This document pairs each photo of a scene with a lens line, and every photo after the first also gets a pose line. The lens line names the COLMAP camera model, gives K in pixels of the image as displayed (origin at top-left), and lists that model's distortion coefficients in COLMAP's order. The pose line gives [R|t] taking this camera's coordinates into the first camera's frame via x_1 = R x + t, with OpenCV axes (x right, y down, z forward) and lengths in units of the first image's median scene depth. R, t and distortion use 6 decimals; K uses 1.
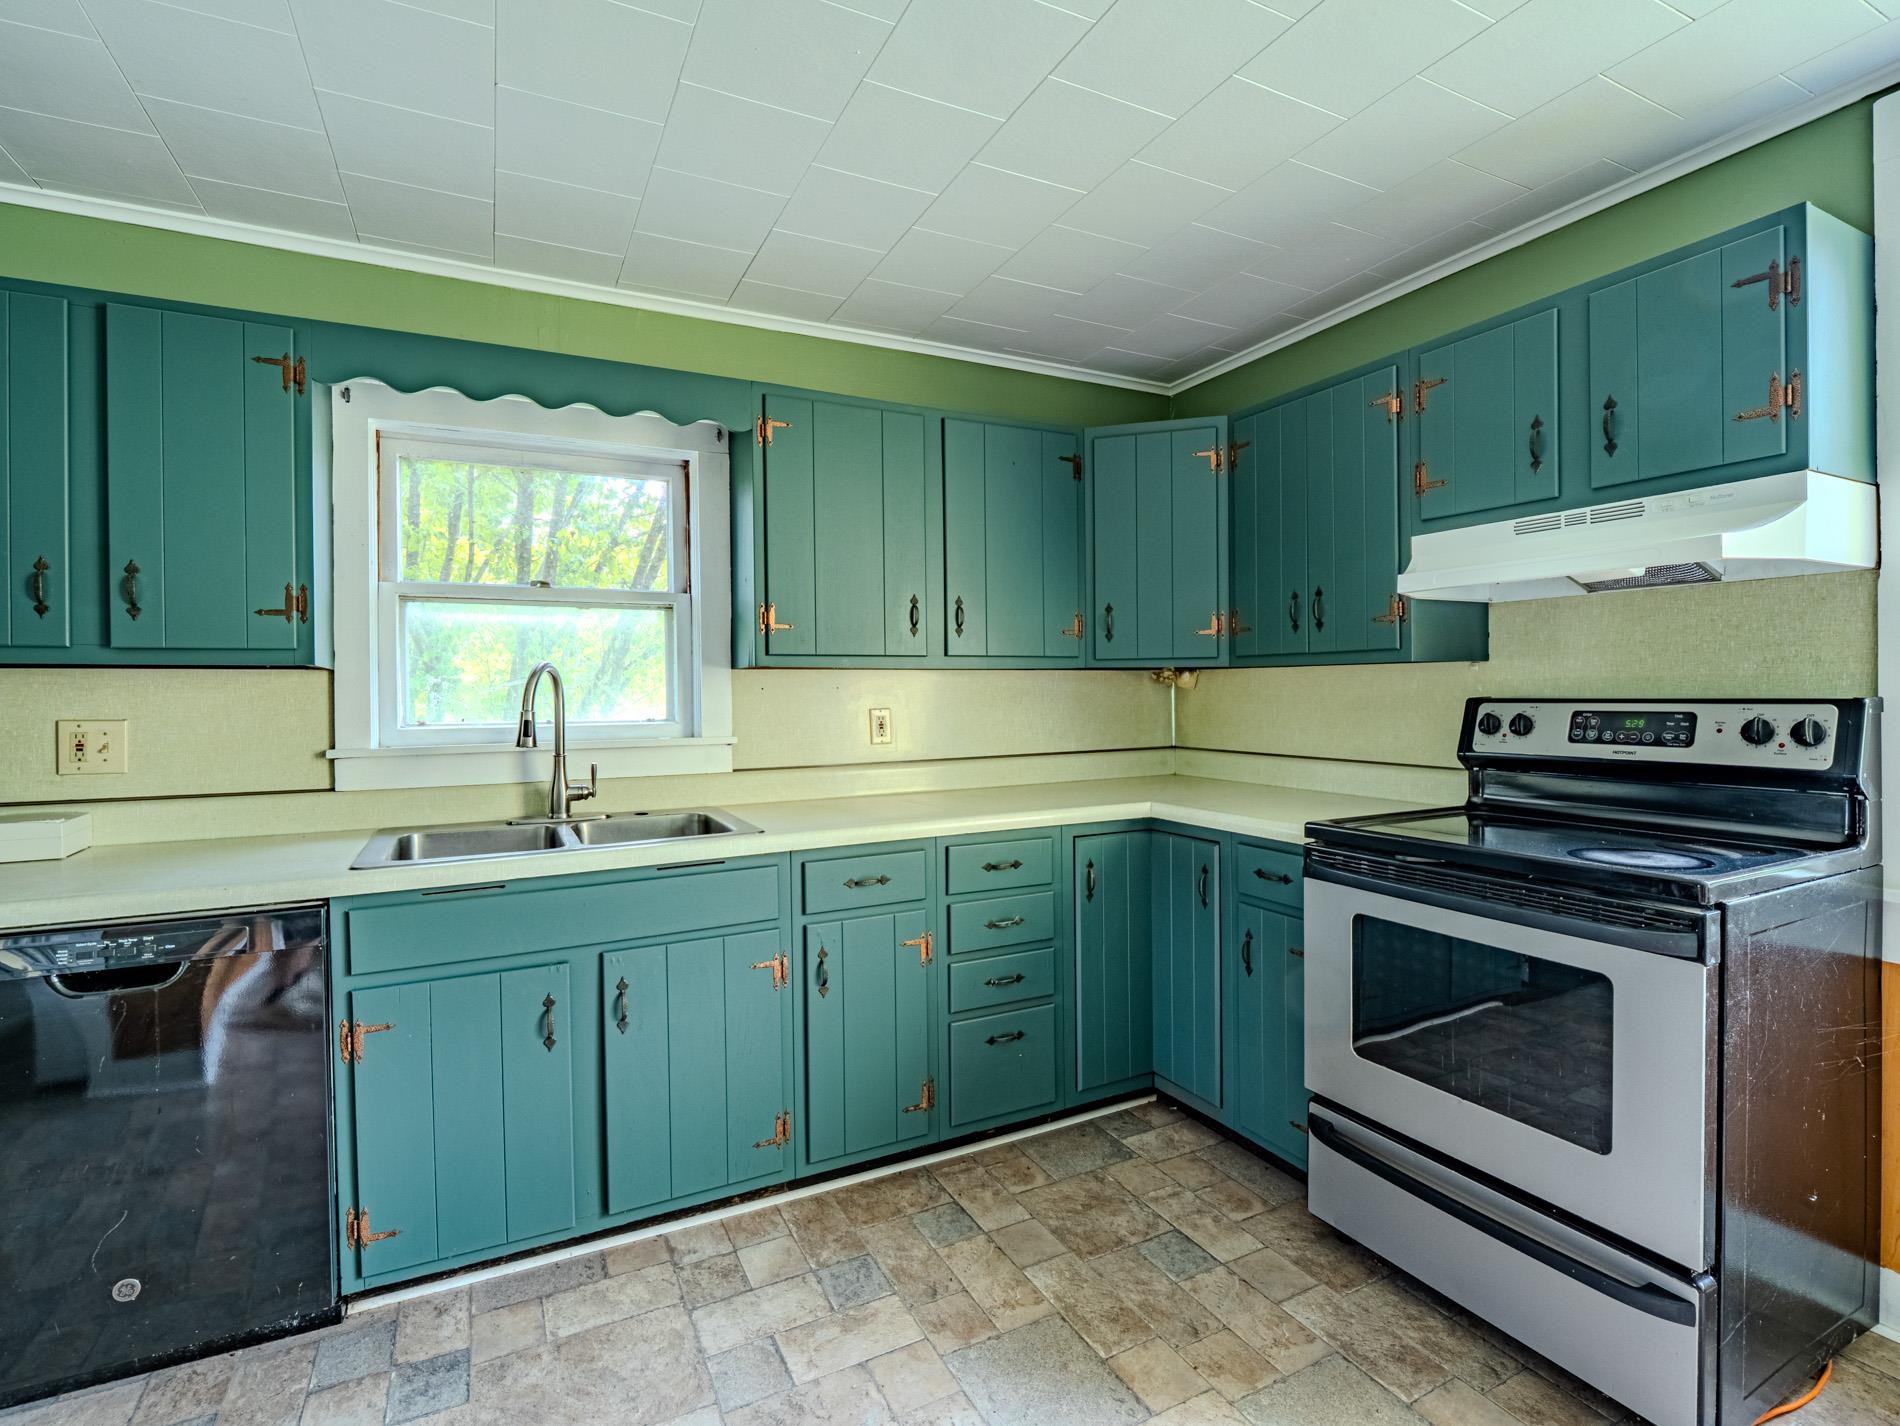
lens RADIAL K [[937.6, 0, 934.5], [0, 937.6, 702.8], [0, 0, 1]] dist [-0.015037, -0.000842]
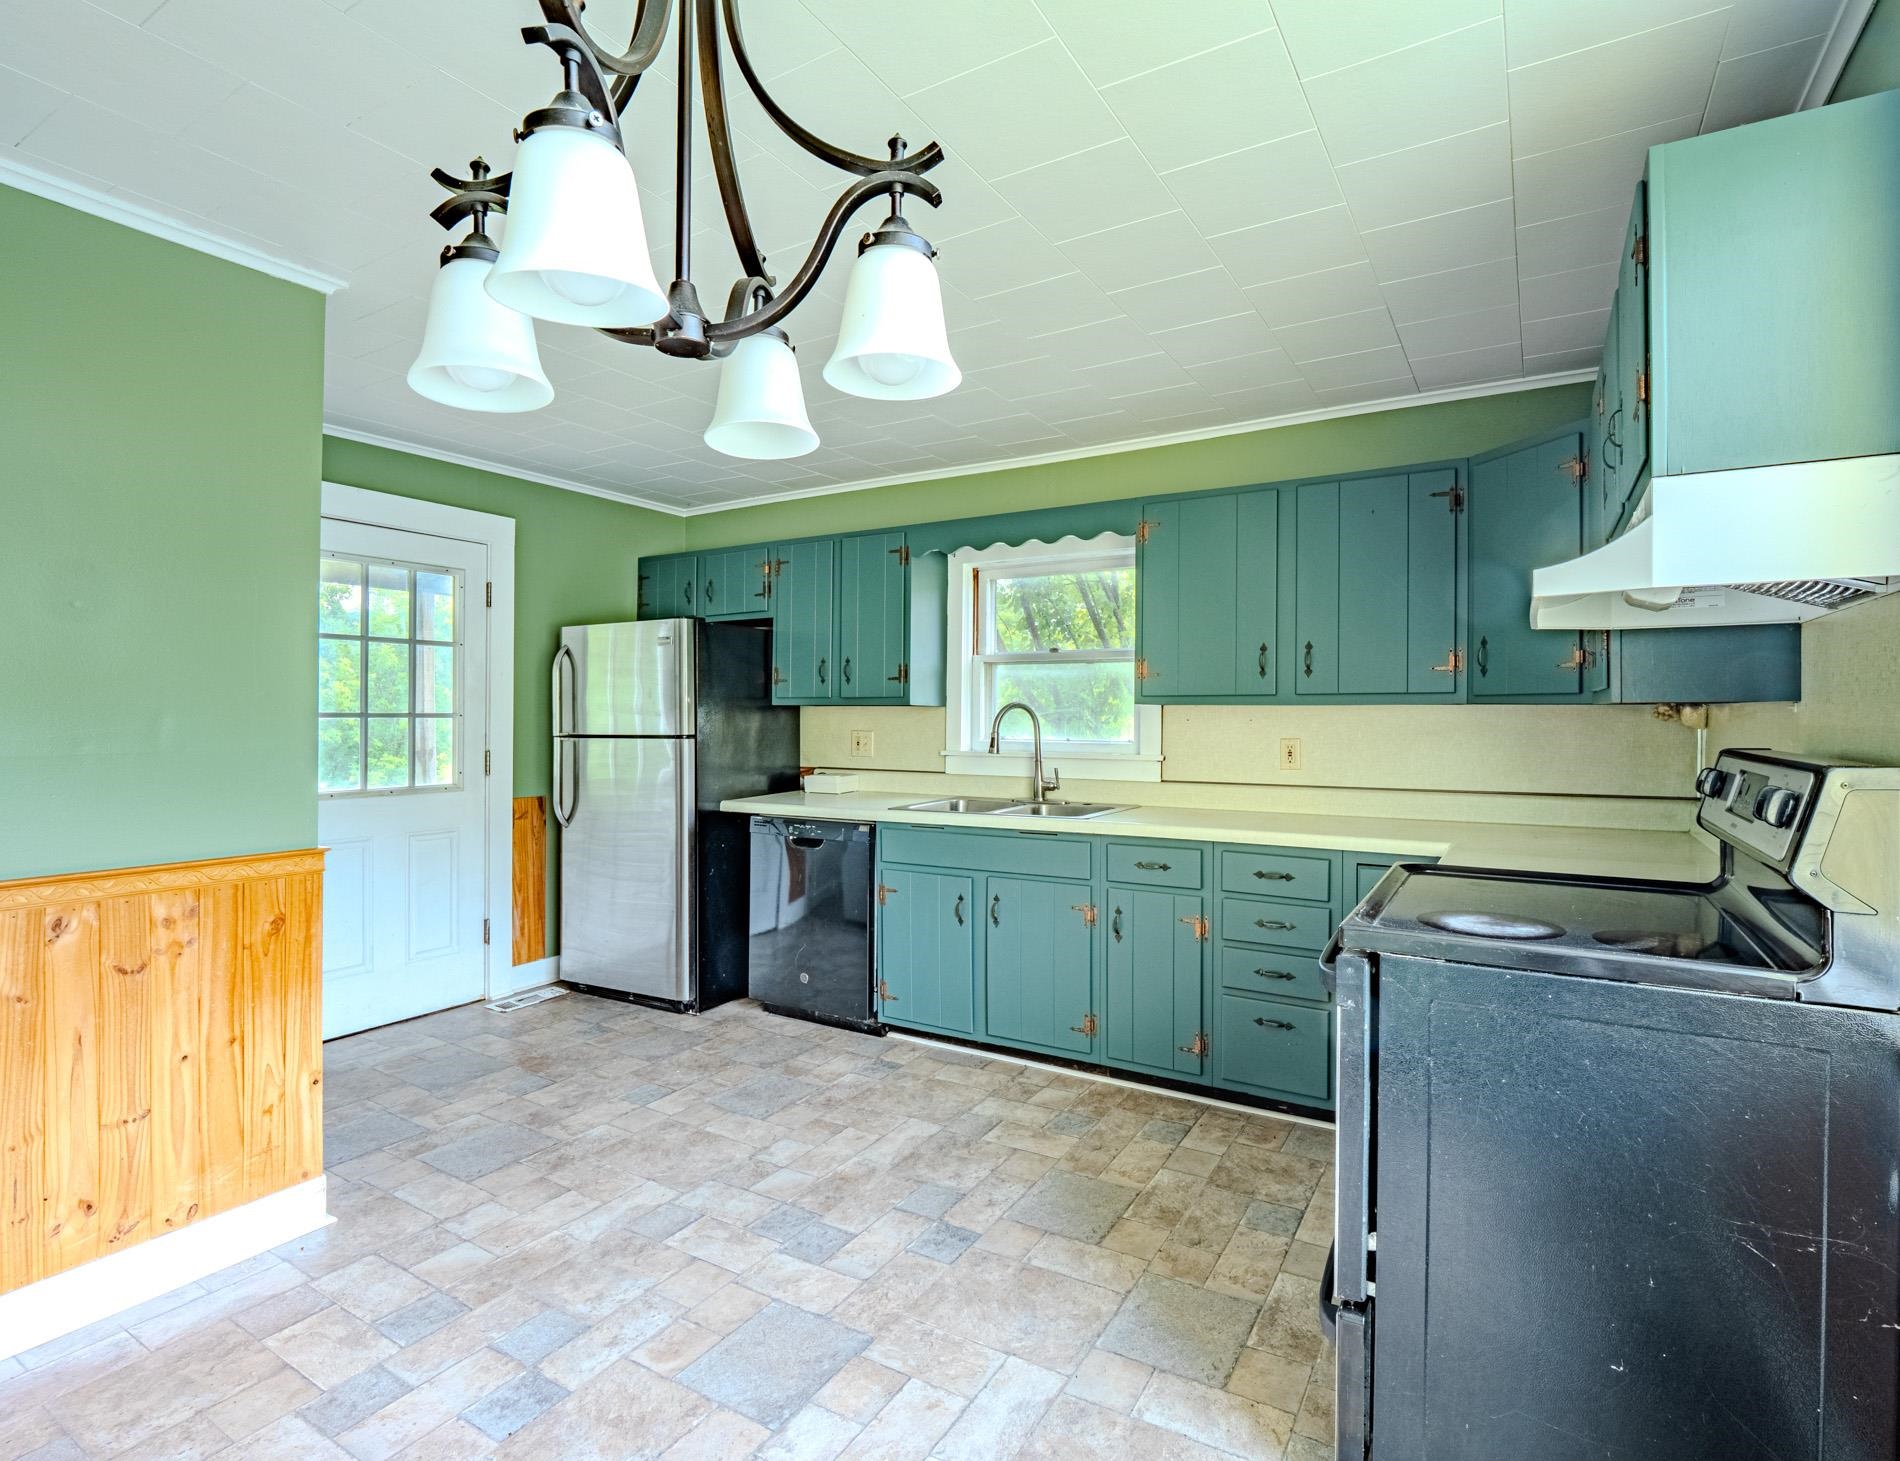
lens RADIAL K [[922.0, 0, 929.8], [0, 922.0, 720.2], [0, 0, 1]] dist [-0.012689, -0.002338]
pose [[0.528767, 0.017766, -0.848581, 0.960006], [-0.018252, 0.999788, 0.009559, -0.027590], [0.848571, 0.010434, 0.528979, 0.030149]]
